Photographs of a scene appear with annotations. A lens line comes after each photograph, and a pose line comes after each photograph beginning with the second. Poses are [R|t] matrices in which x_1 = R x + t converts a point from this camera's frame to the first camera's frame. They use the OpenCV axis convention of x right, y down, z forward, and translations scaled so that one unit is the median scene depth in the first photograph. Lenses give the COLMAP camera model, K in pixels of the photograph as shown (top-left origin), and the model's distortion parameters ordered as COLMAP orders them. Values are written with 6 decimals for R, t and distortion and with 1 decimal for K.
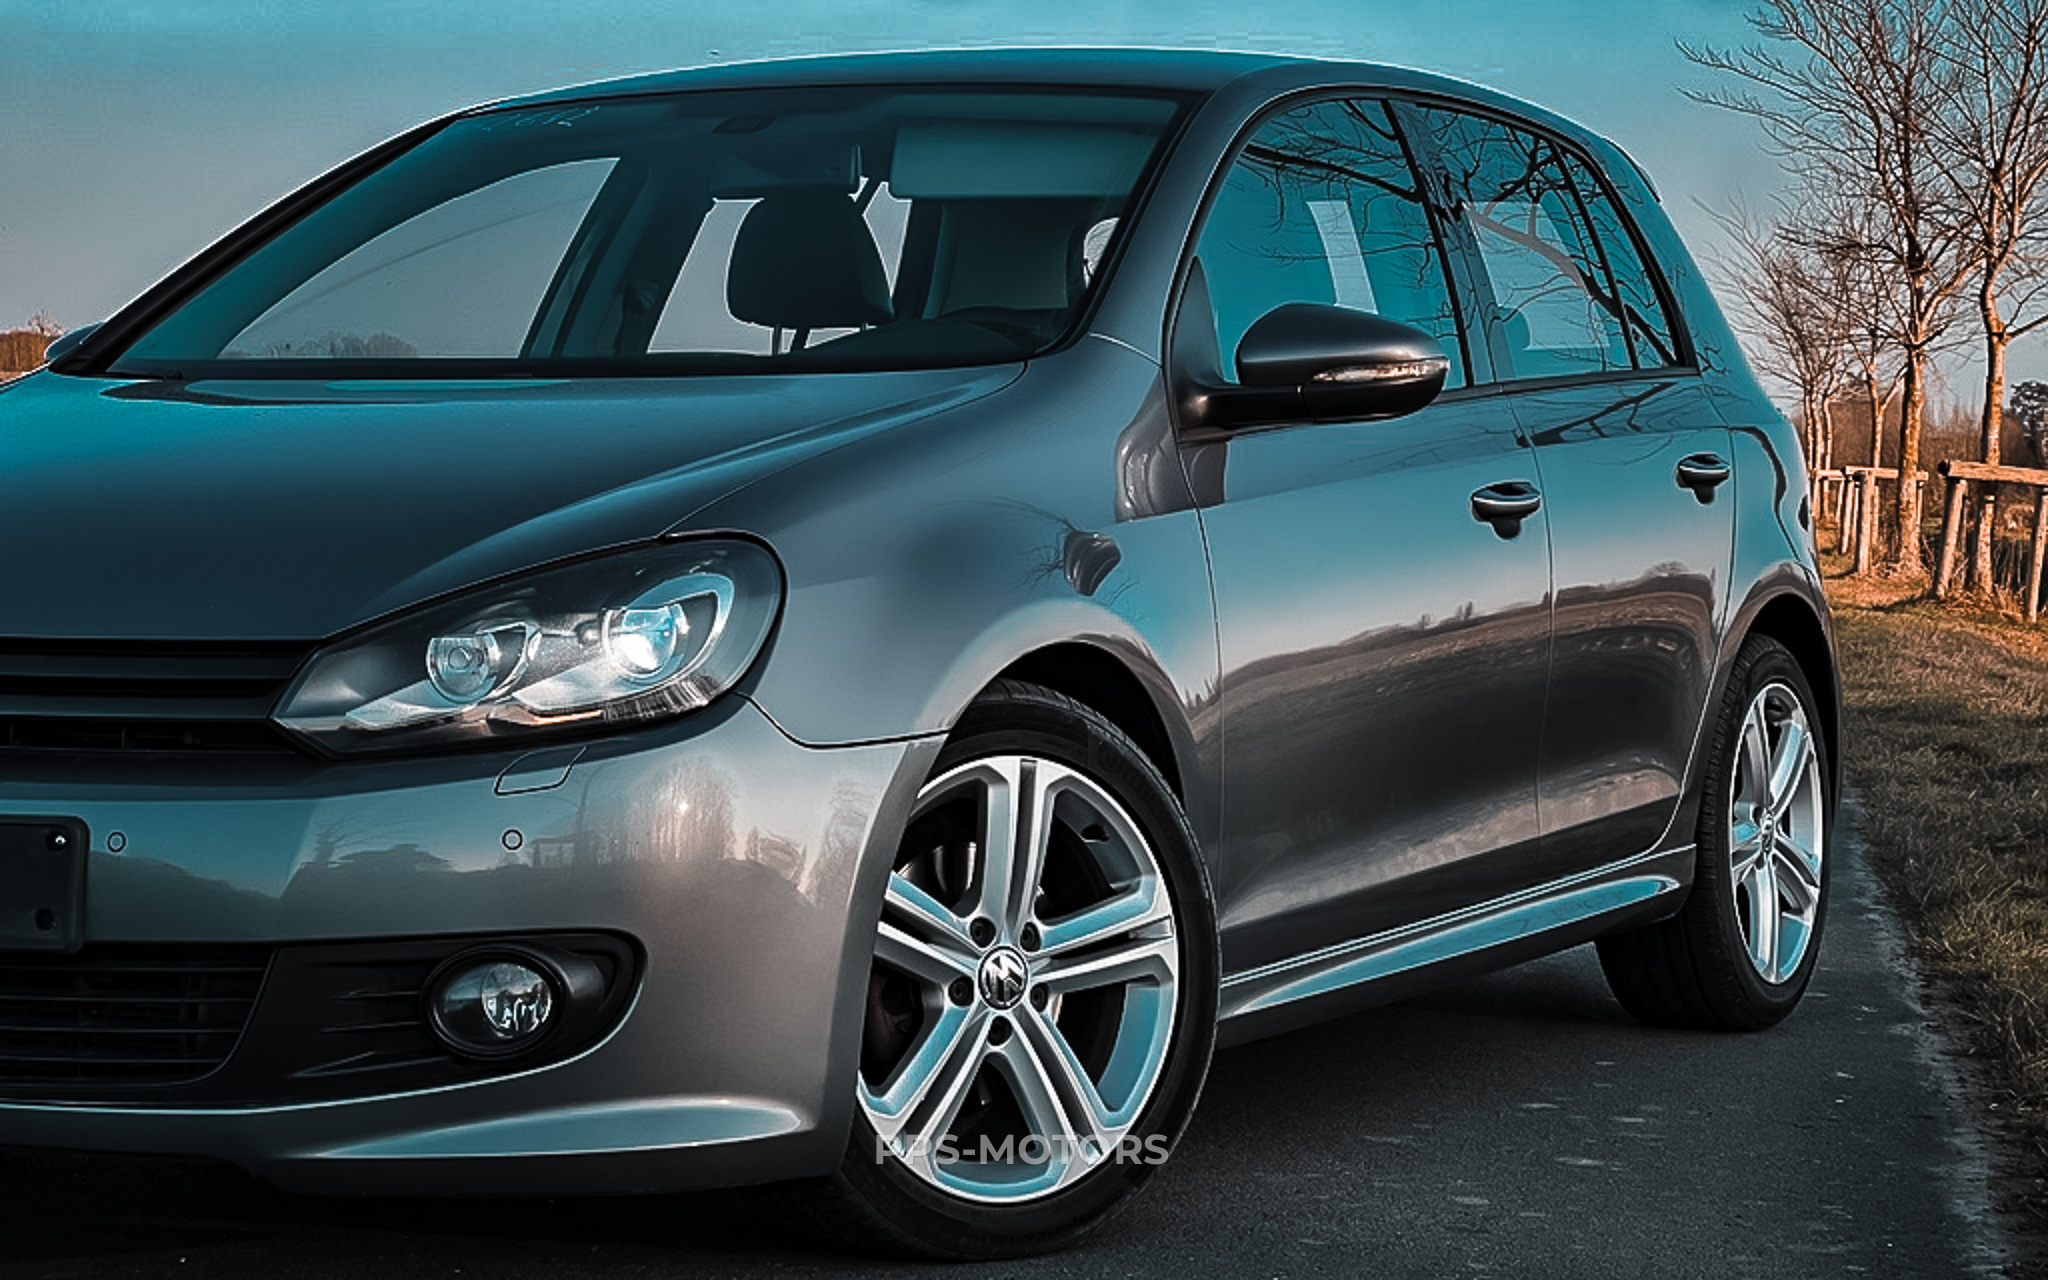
lens RADIAL K [[4470.6, 0, 1011.0], [0, 4470.6, 644.9], [0, 0, 1]] dist [0.200221, 0.000000]
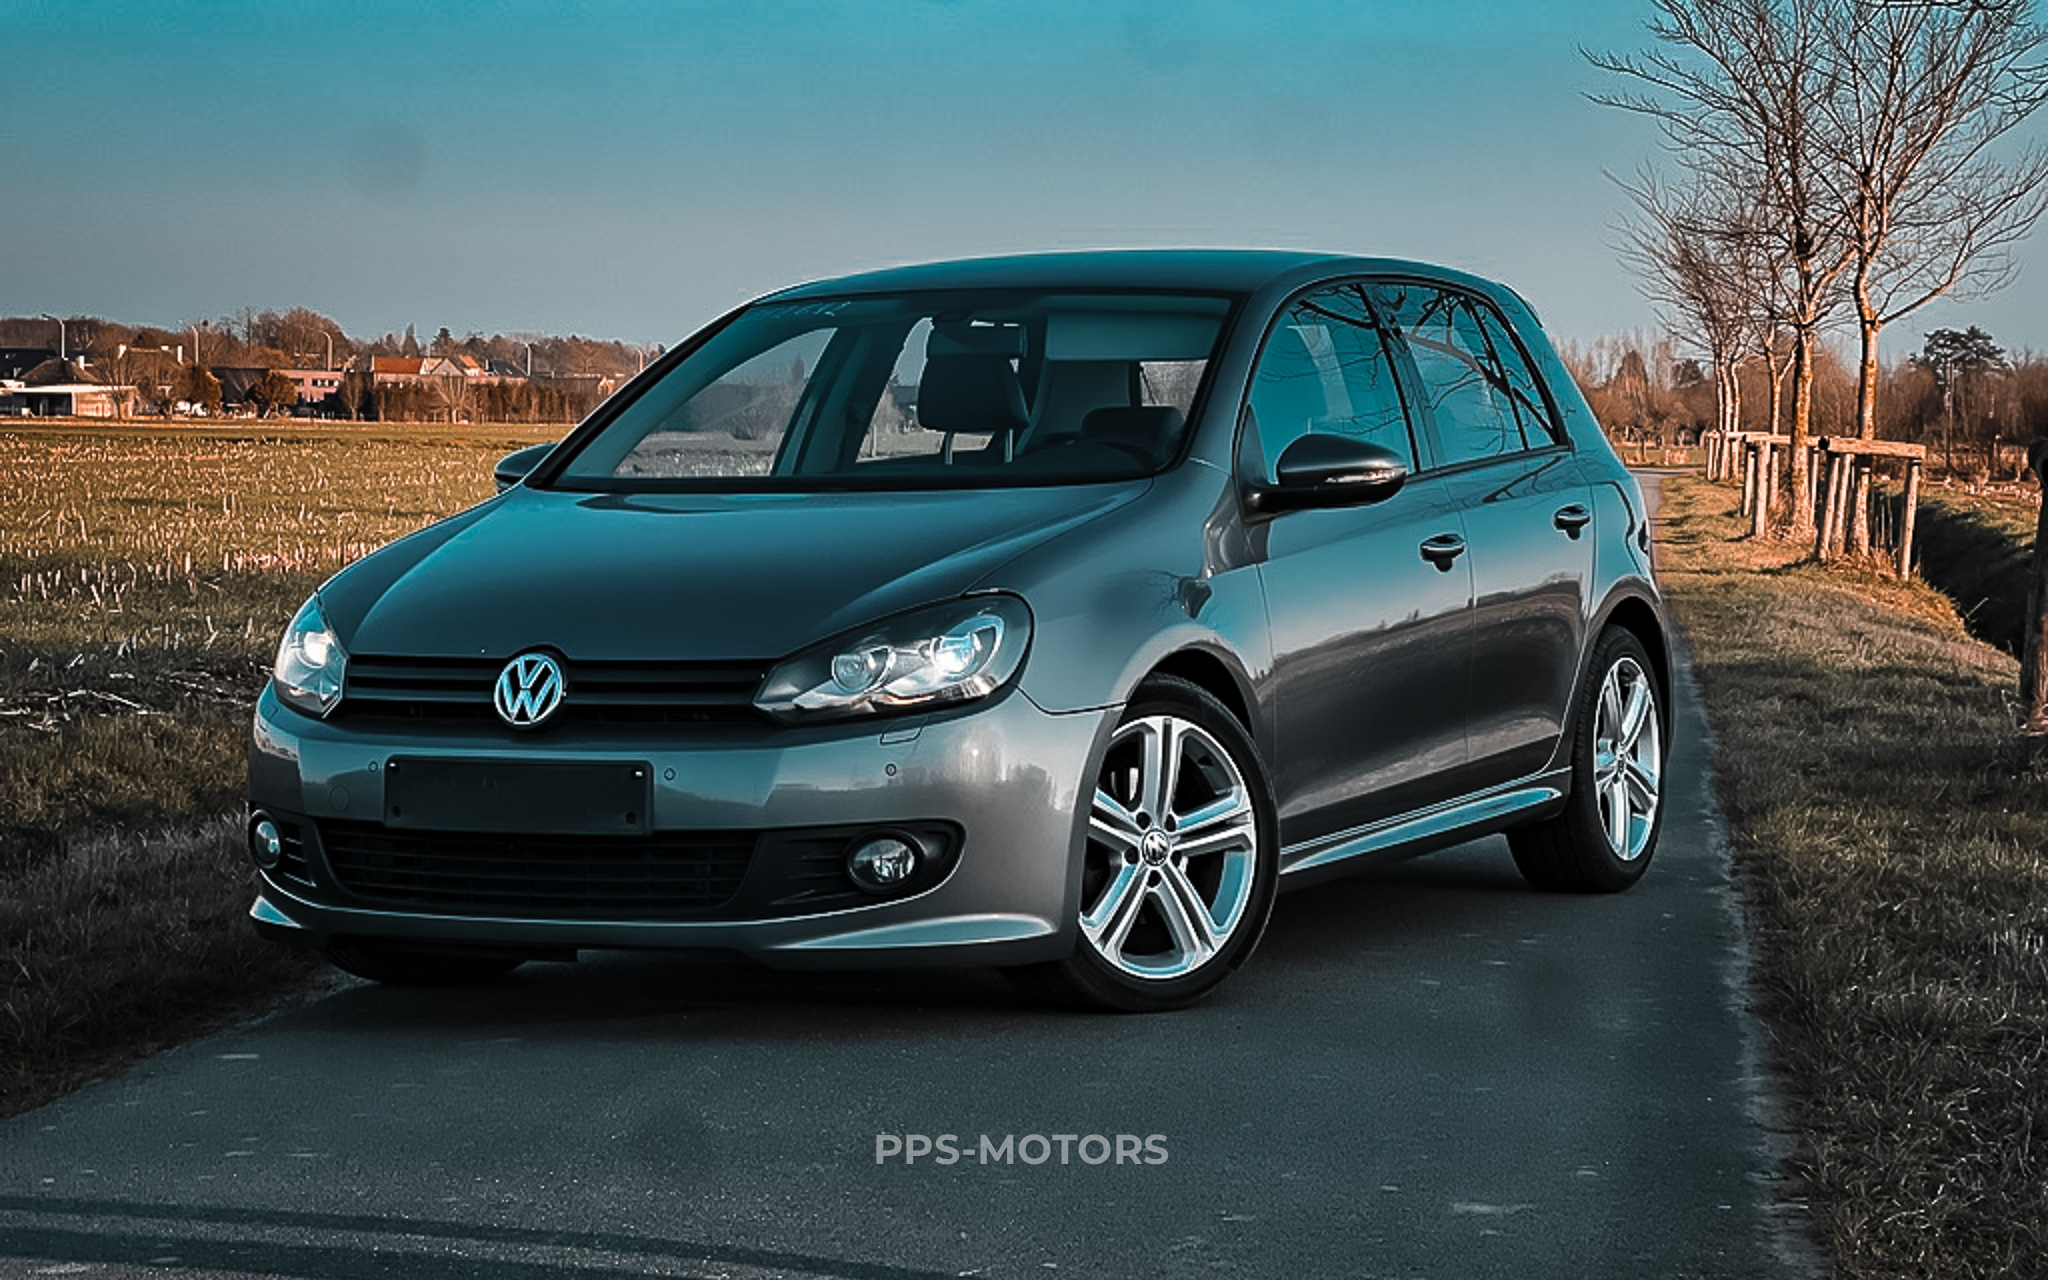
lens RADIAL K [[4470.6, 0, 1029.4], [0, 4470.6, 639.5], [0, 0, 1]] dist [0.200221, 0.000000]
pose [[0.999603, -0.019378, 0.020465, -0.074029], [0.019236, 0.999790, 0.007110, -0.015738], [-0.020599, -0.006714, 0.999765, -0.623904]]
